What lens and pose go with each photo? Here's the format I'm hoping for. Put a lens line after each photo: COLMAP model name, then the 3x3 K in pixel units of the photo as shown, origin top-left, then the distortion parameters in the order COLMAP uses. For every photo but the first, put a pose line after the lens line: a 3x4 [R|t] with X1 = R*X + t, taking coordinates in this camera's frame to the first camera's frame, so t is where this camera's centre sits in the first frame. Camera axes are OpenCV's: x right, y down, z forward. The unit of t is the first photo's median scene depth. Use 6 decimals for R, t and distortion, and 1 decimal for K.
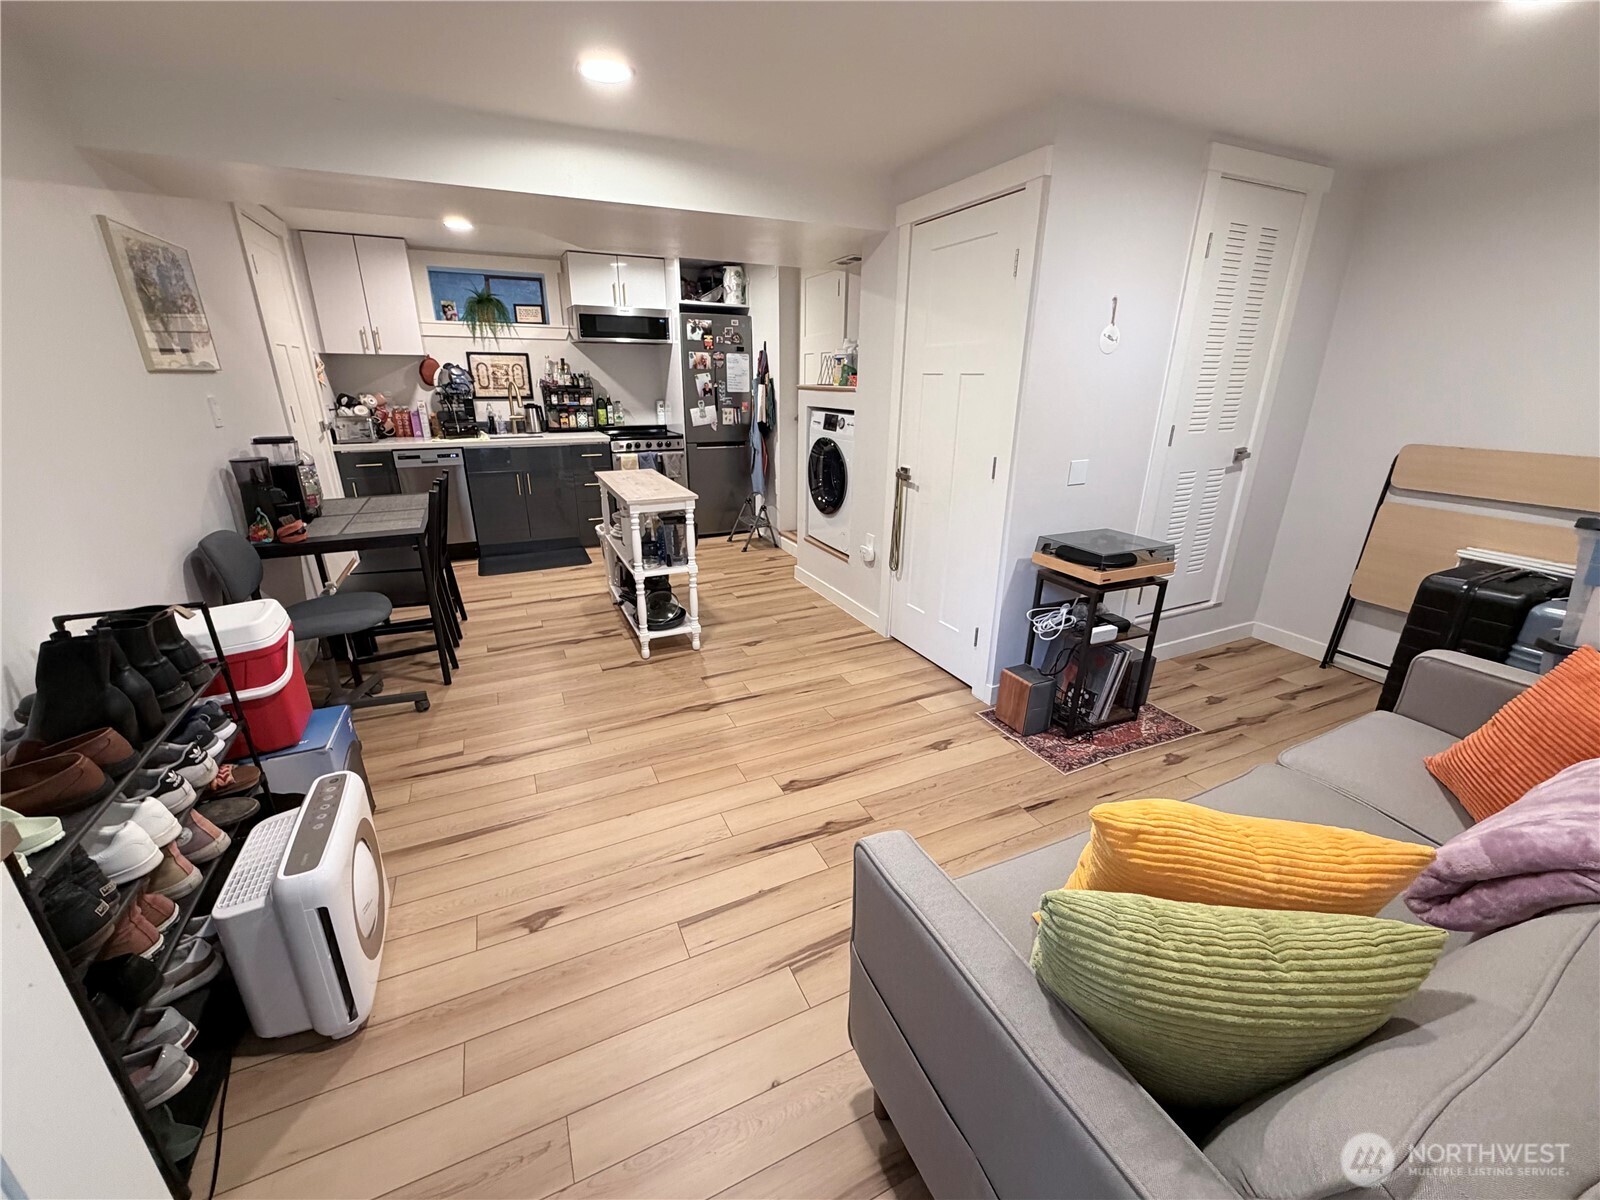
lens RADIAL K [[633.8, 0, 795.4], [0, 633.8, 599.7], [0, 0, 1]] dist [-0.000189, 0.000027]
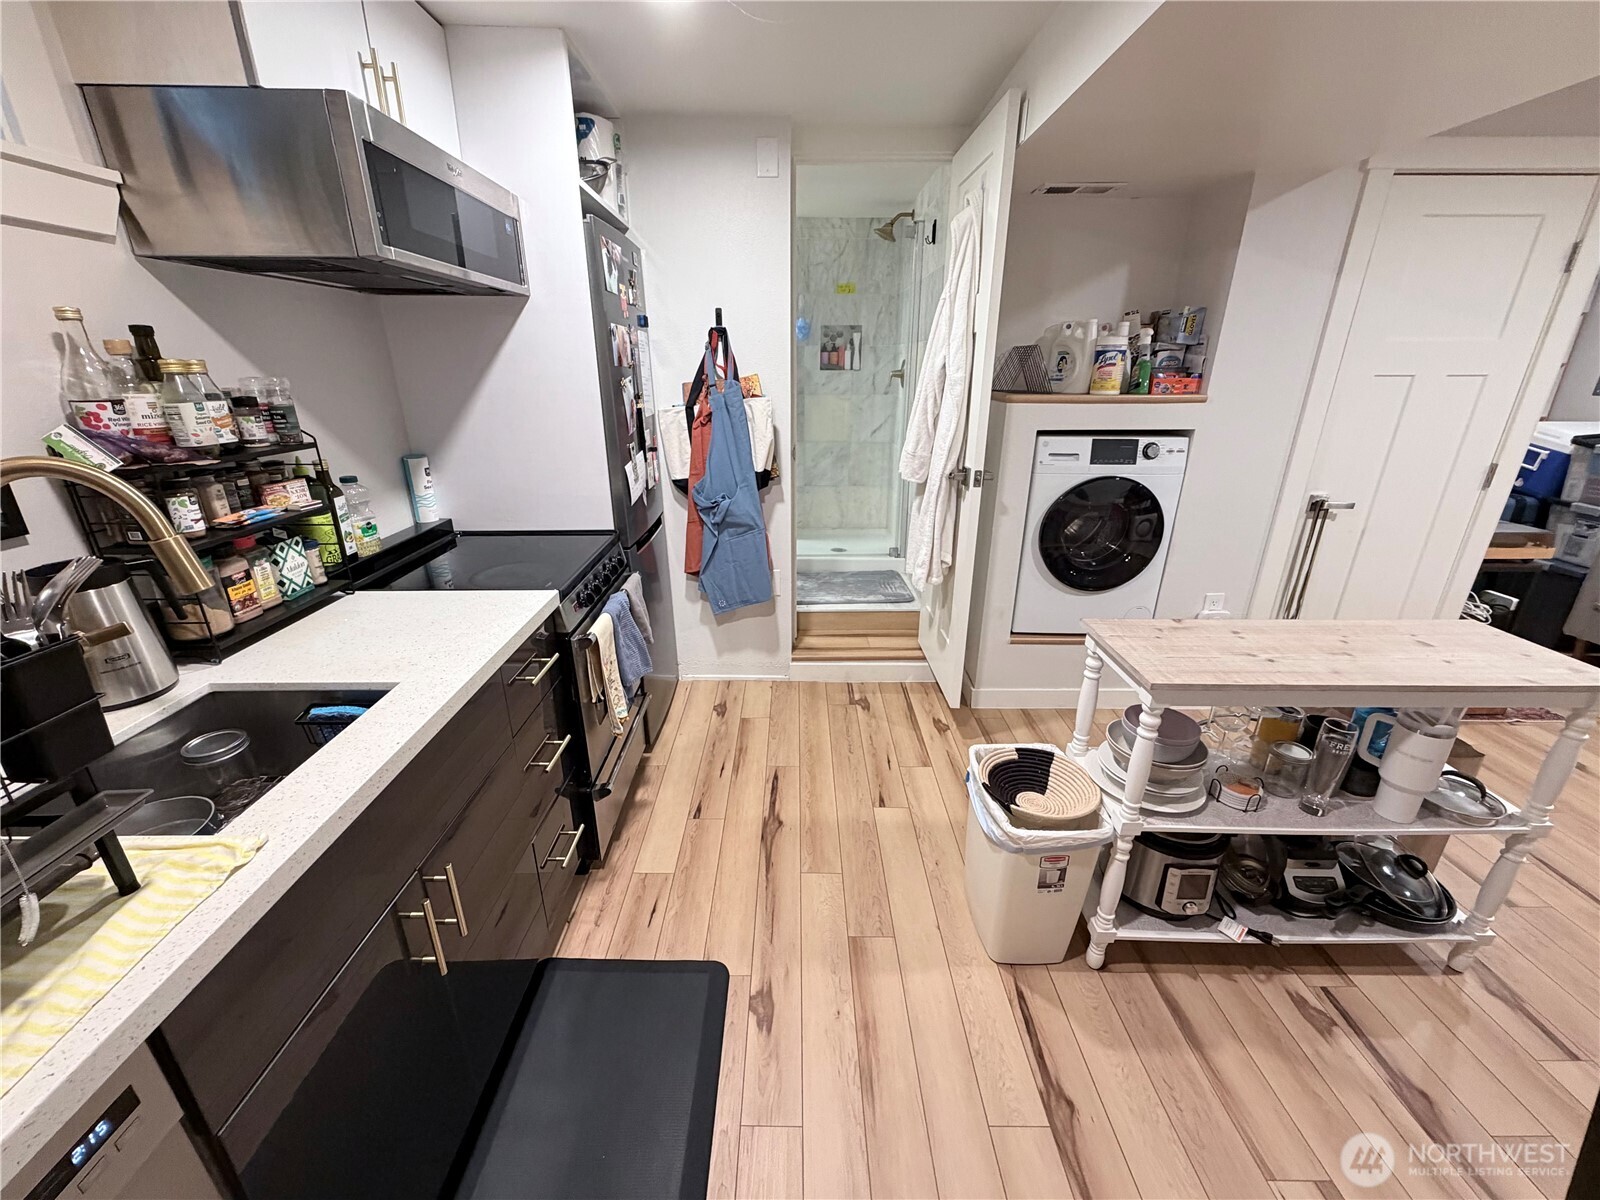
lens RADIAL K [[637.0, 0, 792.8], [0, 637.0, 601.0], [0, 0, 1]] dist [0.000678, 0.000244]
pose [[0.423671, -0.325711, 0.845231, -0.537358], [0.305530, 0.929818, 0.205160, -0.297070], [-0.852734, 0.171323, 0.493451, 0.790389]]
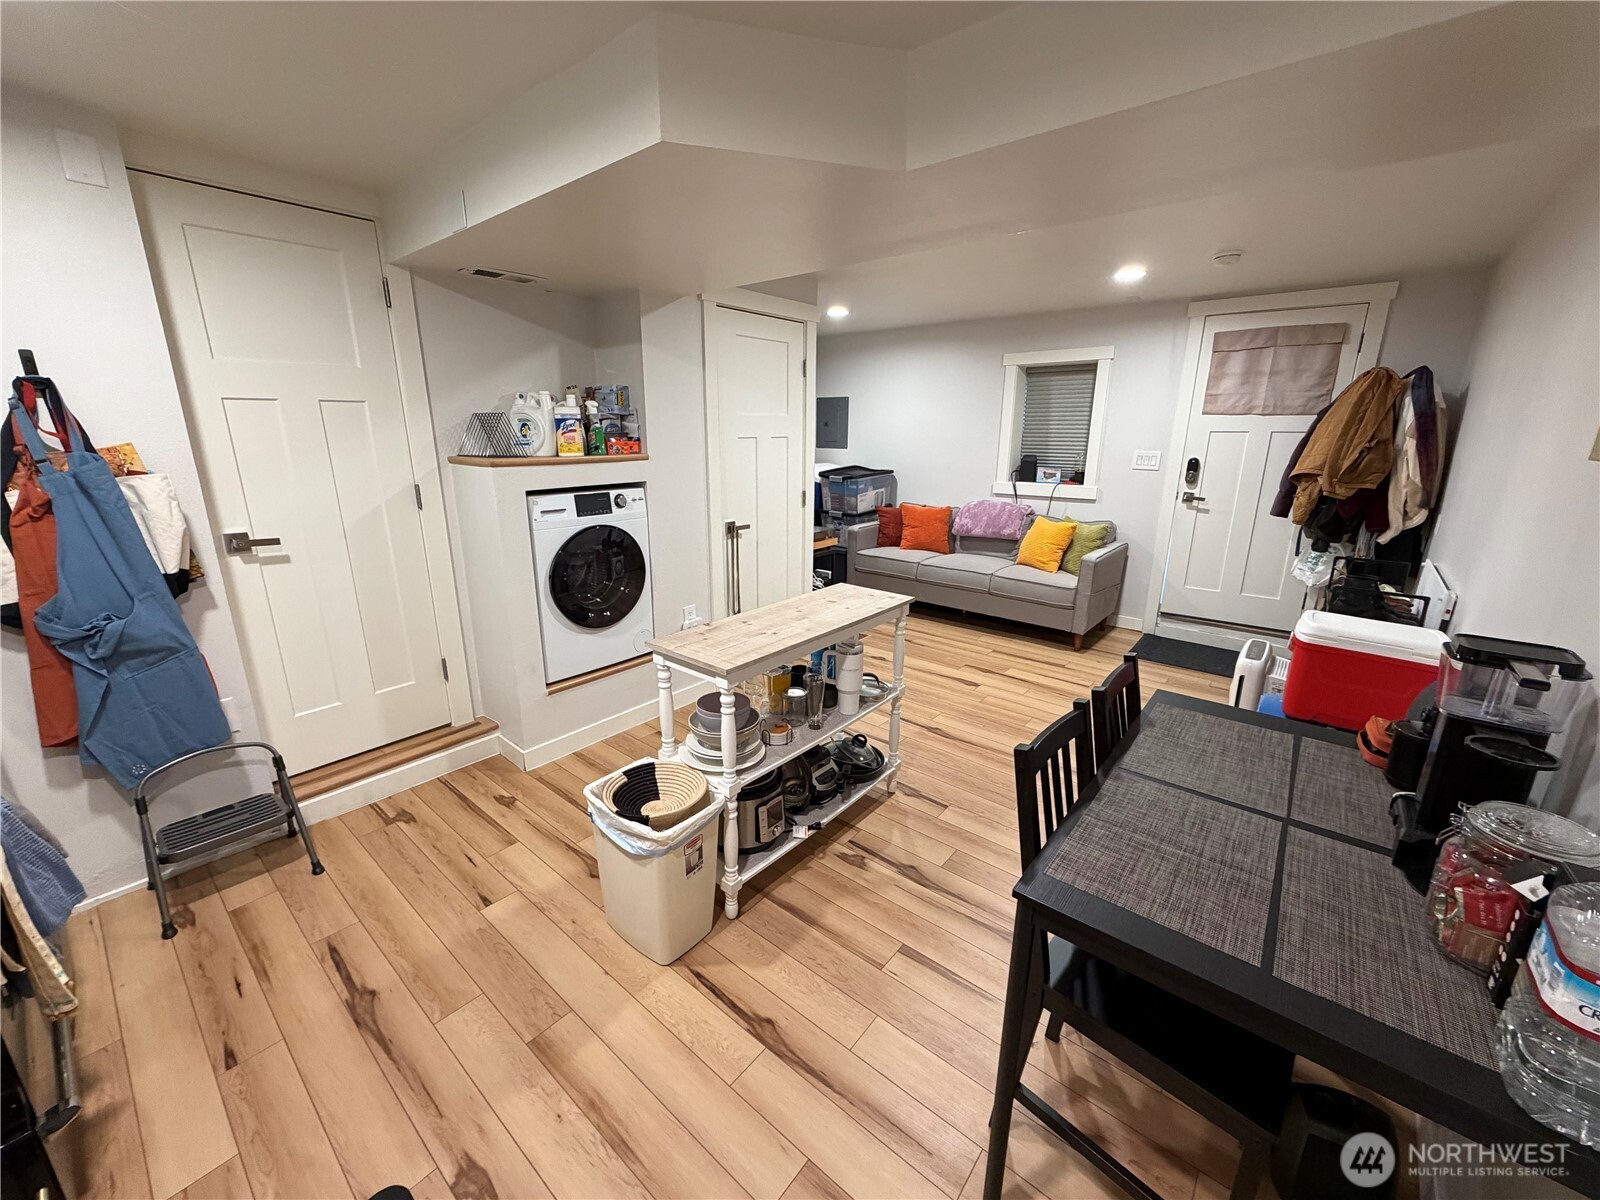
lens RADIAL K [[637.0, 0, 792.8], [0, 637.0, 601.0], [0, 0, 1]] dist [0.000678, 0.000244]
pose [[-0.423877, -0.246962, 0.871400, -0.567613], [0.296308, 0.871353, 0.391082, -0.322149], [-0.855880, 0.423973, -0.296169, 0.856849]]
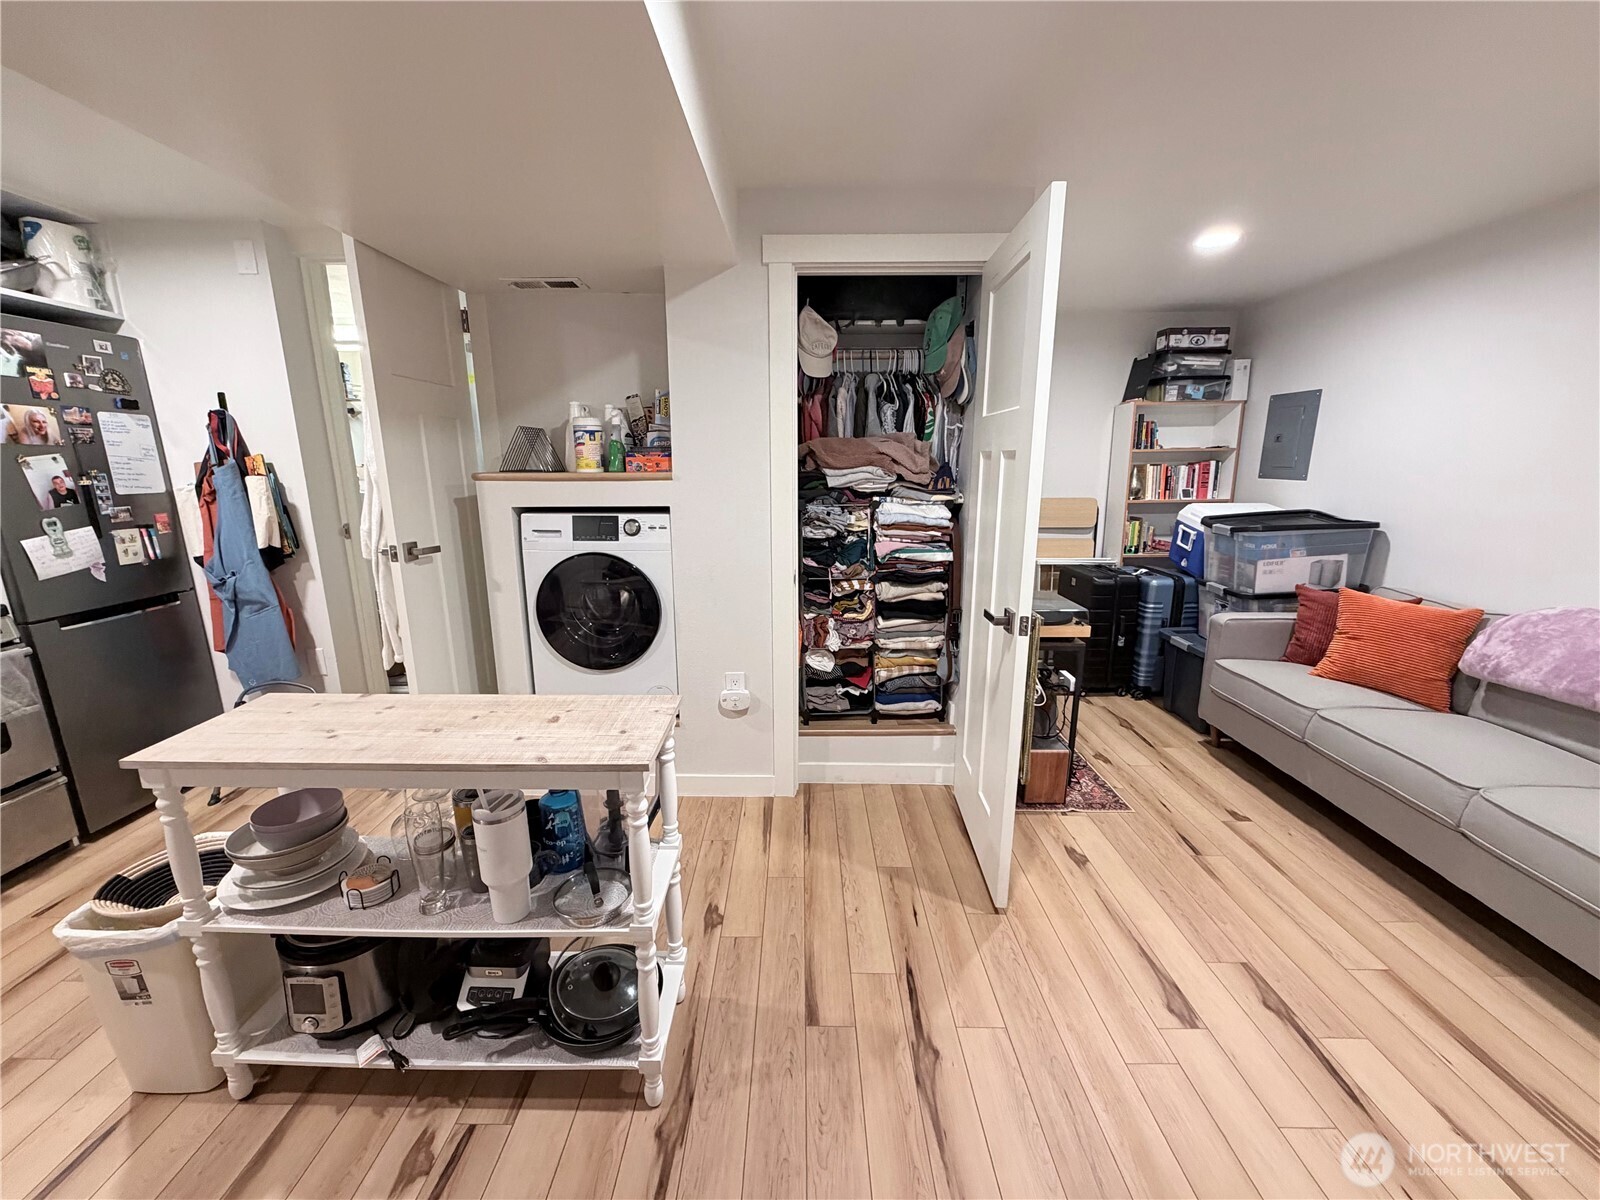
lens RADIAL K [[637.0, 0, 792.8], [0, 637.0, 601.0], [0, 0, 1]] dist [0.000678, 0.000244]
pose [[0.433069, -0.207801, 0.877080, -0.345915], [0.306159, 0.949123, 0.073700, -0.158537], [-0.847772, 0.236609, 0.474656, 0.440526]]
